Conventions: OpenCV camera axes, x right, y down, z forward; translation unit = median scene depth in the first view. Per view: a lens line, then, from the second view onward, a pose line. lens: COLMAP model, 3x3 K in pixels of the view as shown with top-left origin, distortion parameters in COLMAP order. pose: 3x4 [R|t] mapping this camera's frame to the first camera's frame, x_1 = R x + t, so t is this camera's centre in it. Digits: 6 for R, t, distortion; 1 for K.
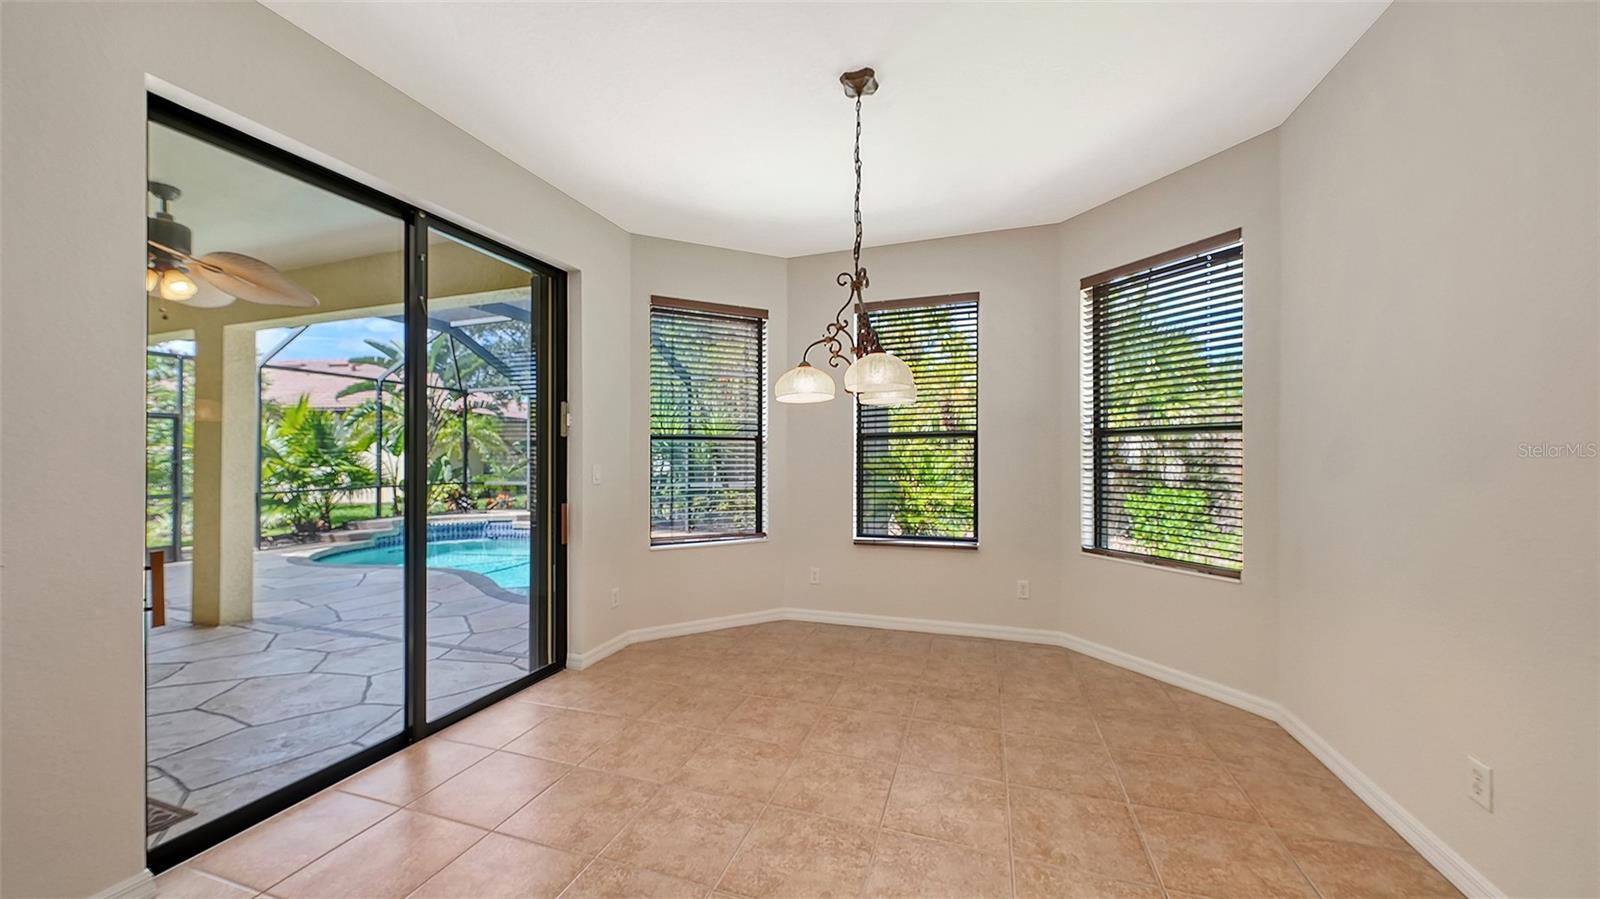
lens RADIAL K [[555.3, 0, 801.5], [0, 555.3, 457.8], [0, 0, 1]] dist [0.000715, 0.000019]
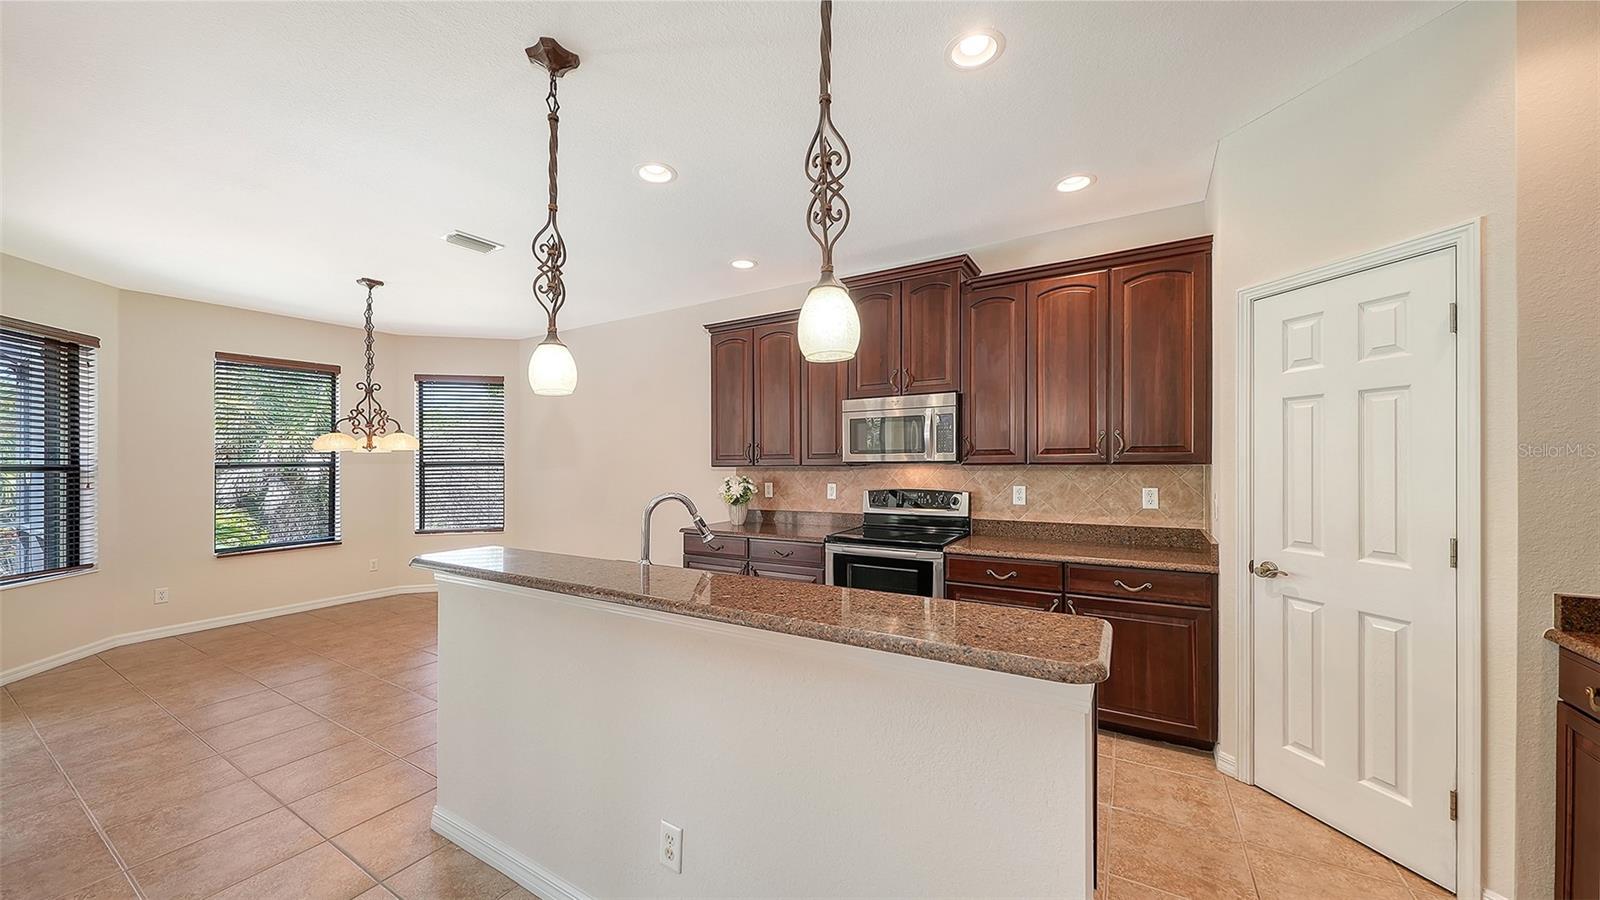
lens RADIAL K [[555.5, 0, 799.0], [0, 555.5, 469.4], [0, 0, 1]] dist [0.001882, 0.000032]
pose [[0.209886, -0.008842, 0.977686, -0.689353], [0.015590, 0.999862, 0.005696, -0.016097], [-0.977602, 0.014046, 0.209995, -0.391485]]
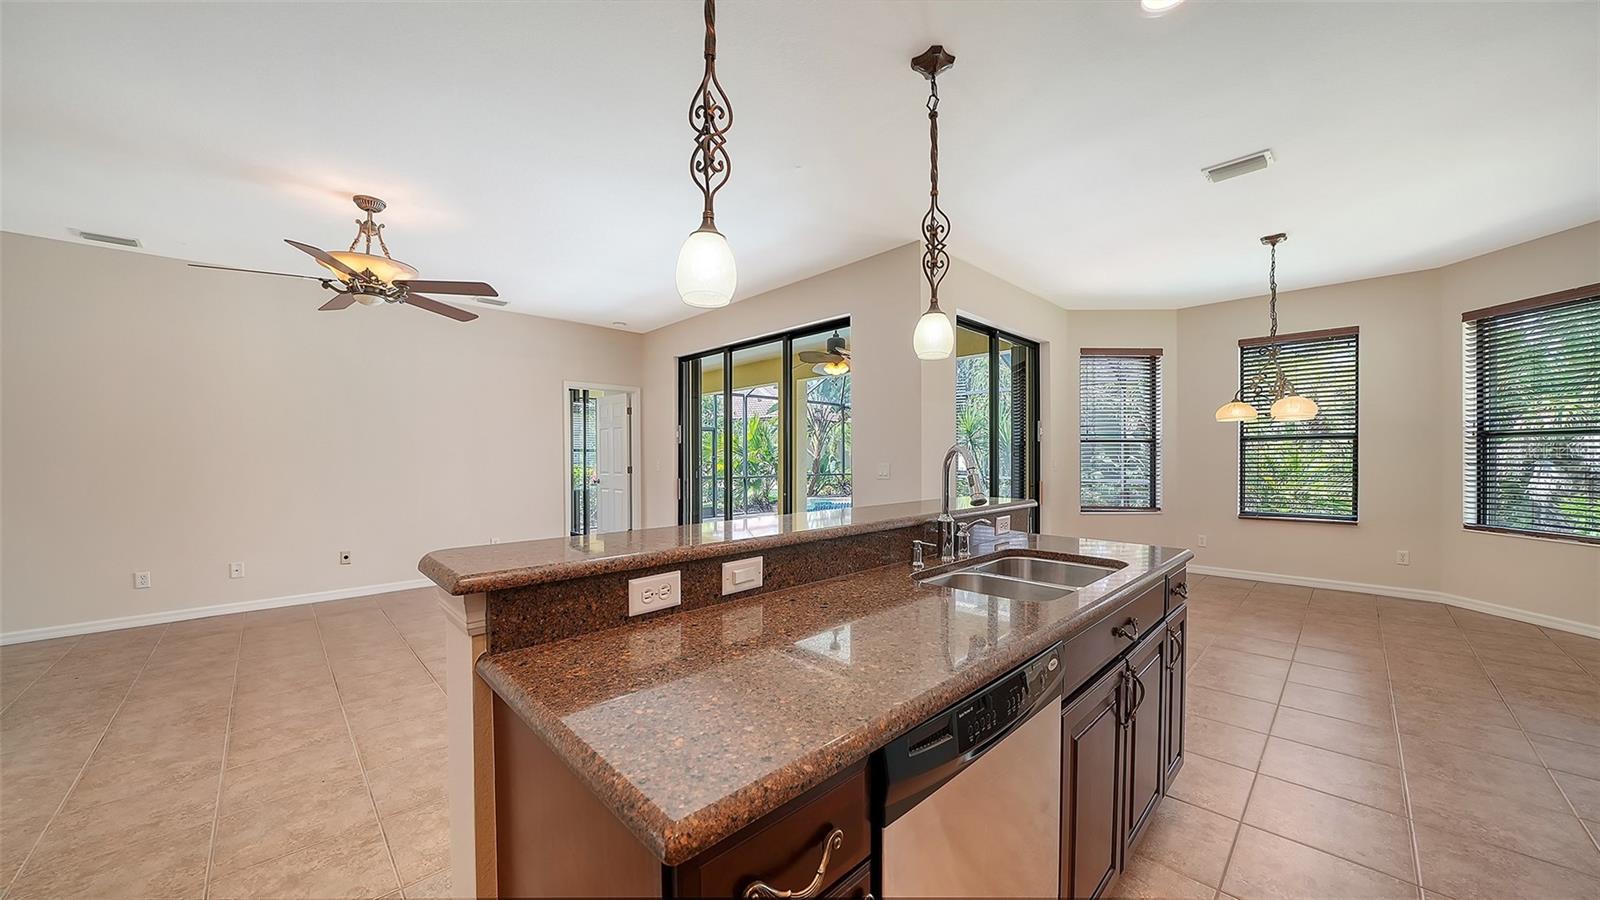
lens RADIAL K [[557.0, 0, 809.0], [0, 557.0, 456.5], [0, 0, 1]] dist [-0.015030, -0.000010]
pose [[0.895014, 0.004031, -0.446020, -0.210942], [-0.005078, 0.999986, -0.001153, 0.010332], [0.446009, 0.003297, 0.895022, -0.589246]]
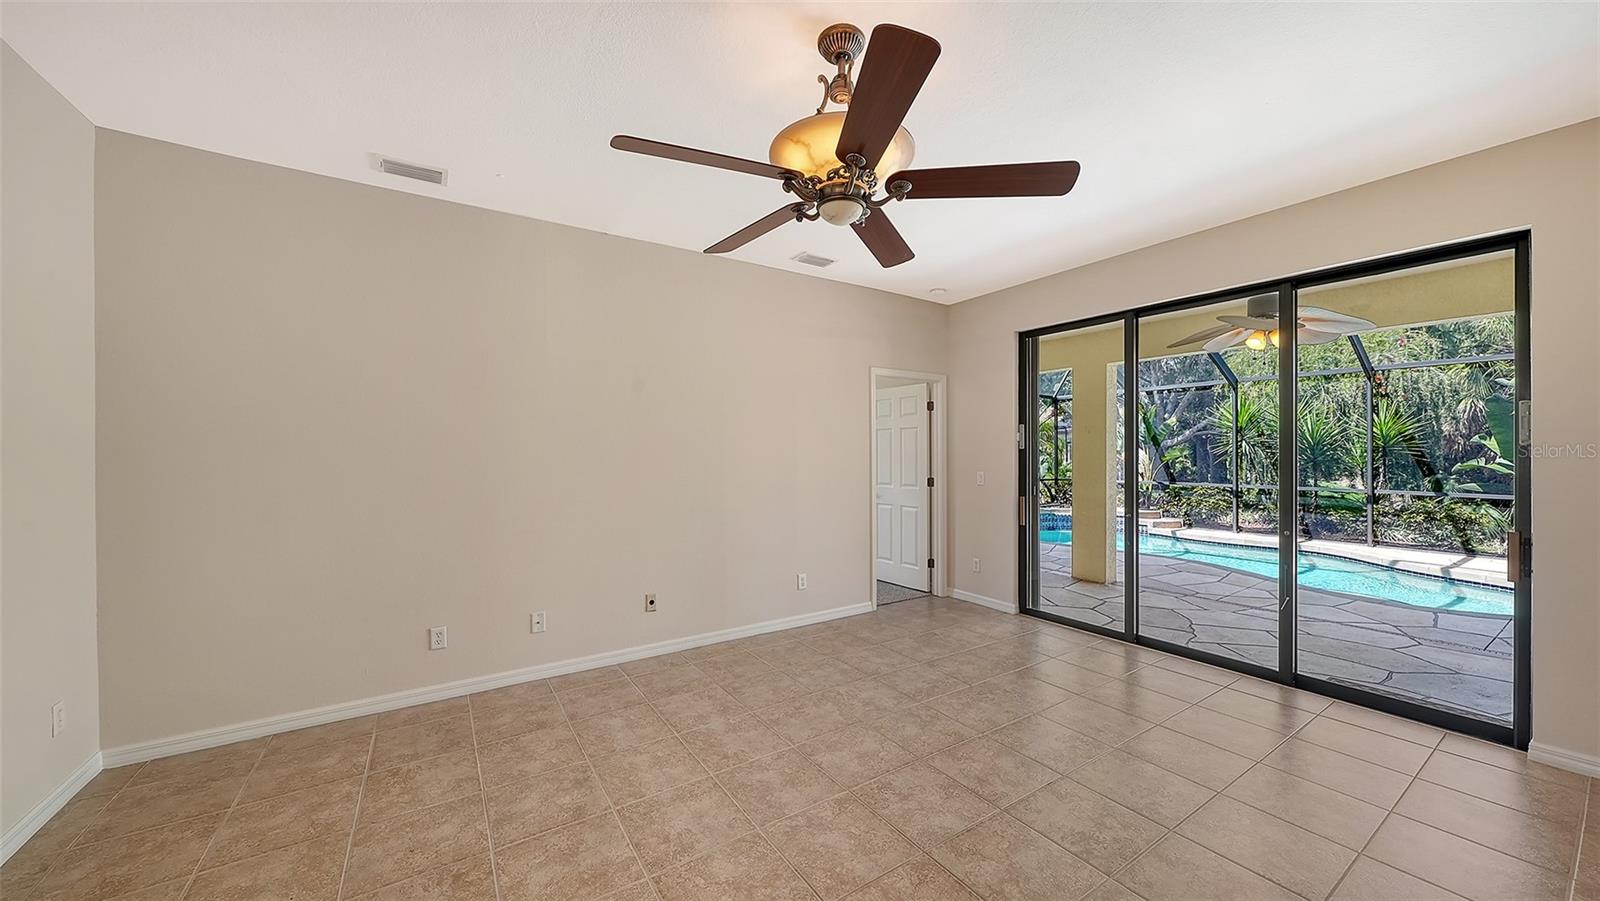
lens RADIAL K [[564.3, 0, 806.7], [0, 564.3, 449.1], [0, 0, 1]] dist [-0.002031, -0.000240]
pose [[0.794465, 0.004060, -0.607296, -0.798384], [-0.009423, 0.999940, -0.005641, -0.012109], [0.607237, 0.010205, 0.794456, -0.553736]]
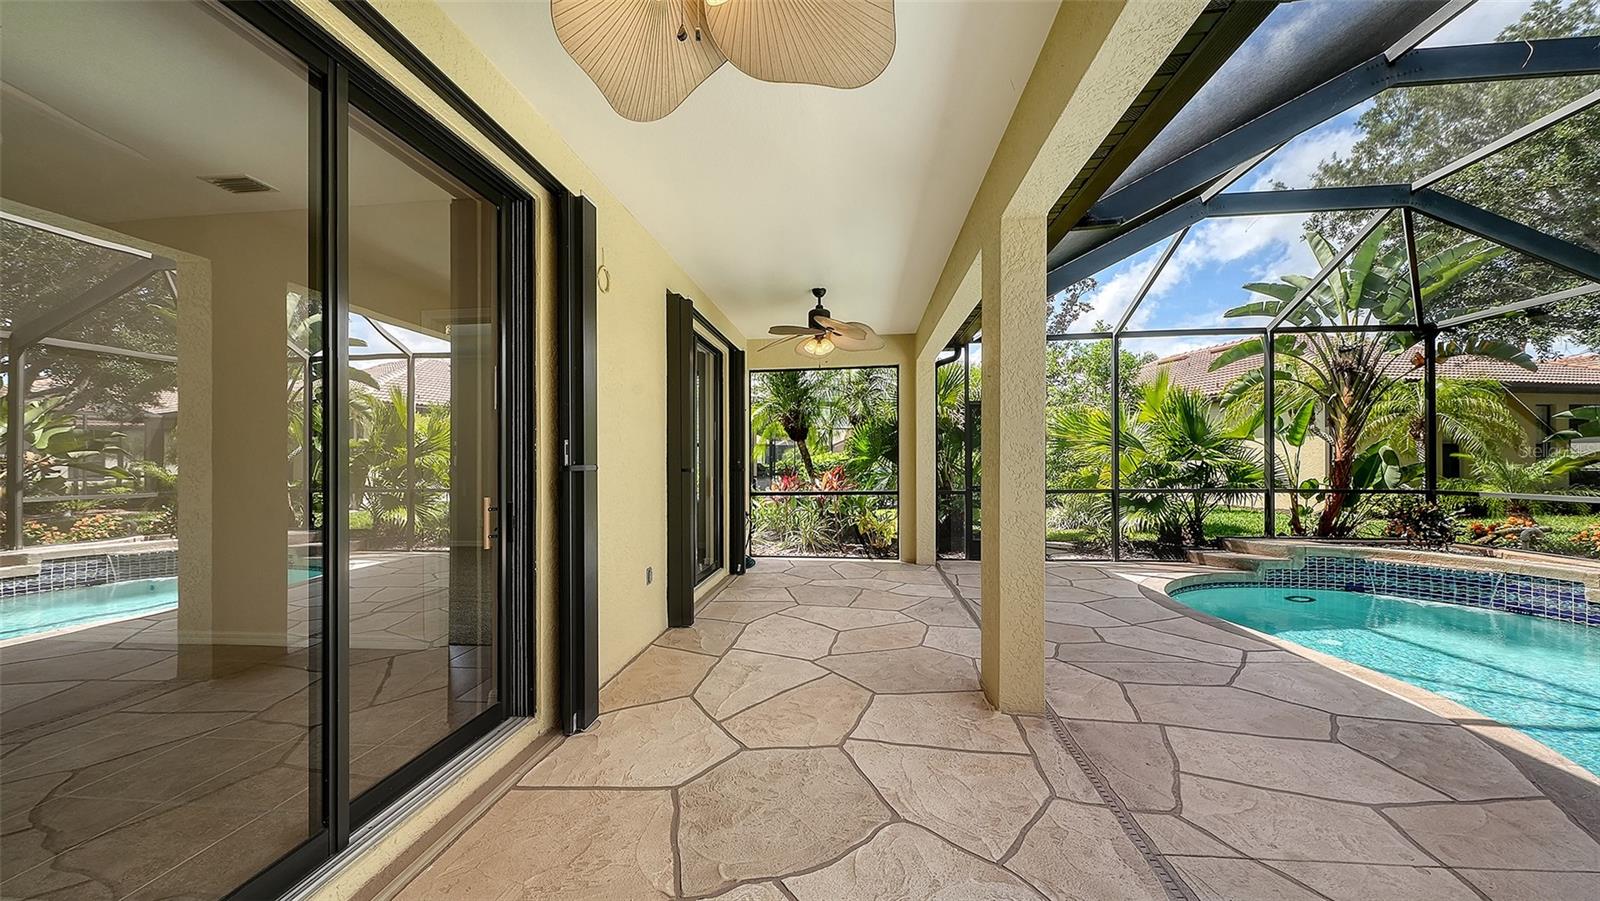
lens RADIAL K [[555.1, 0, 793.9], [0, 555.1, 451.6], [0, 0, 1]] dist [0.000108, -0.000202]
pose [[0.215389, -0.010389, -0.976473, -0.507493], [0.000609, 0.999945, -0.010505, 0.026528], [0.976528, 0.001667, 0.215384, 0.651907]]
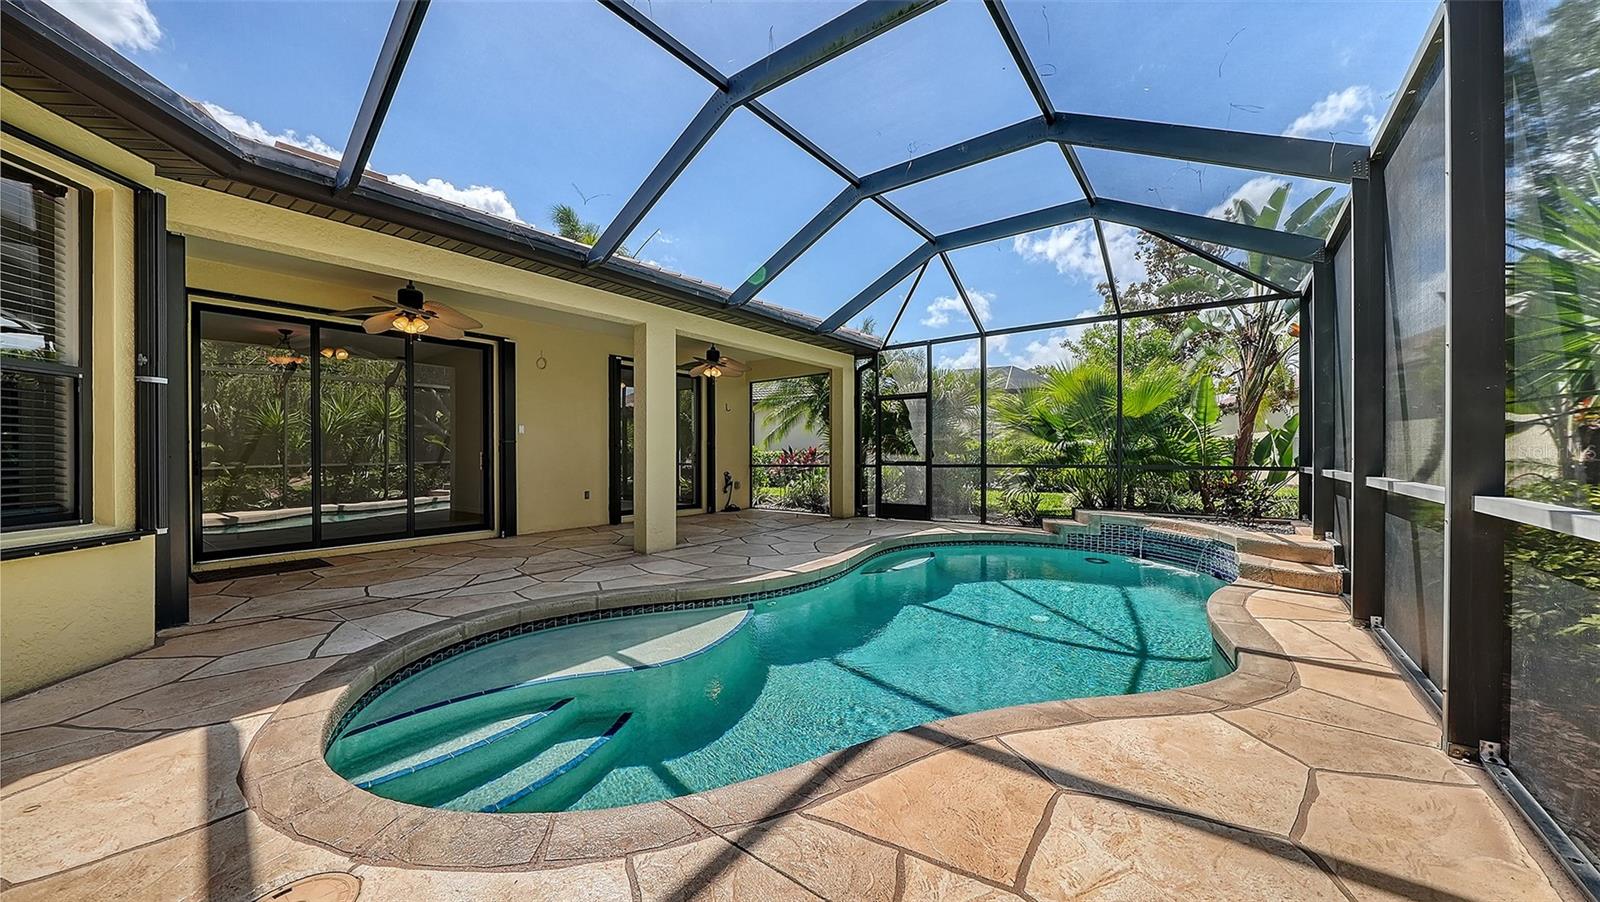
lens RADIAL K [[564.3, 0, 806.7], [0, 564.3, 449.6], [0, 0, 1]] dist [-0.002031, -0.000240]
pose [[-0.299219, 0.005524, -0.954168, 0.109433], [0.001572, 0.999985, 0.005296, 0.055228], [0.954183, 0.000085, -0.299223, 1.784454]]
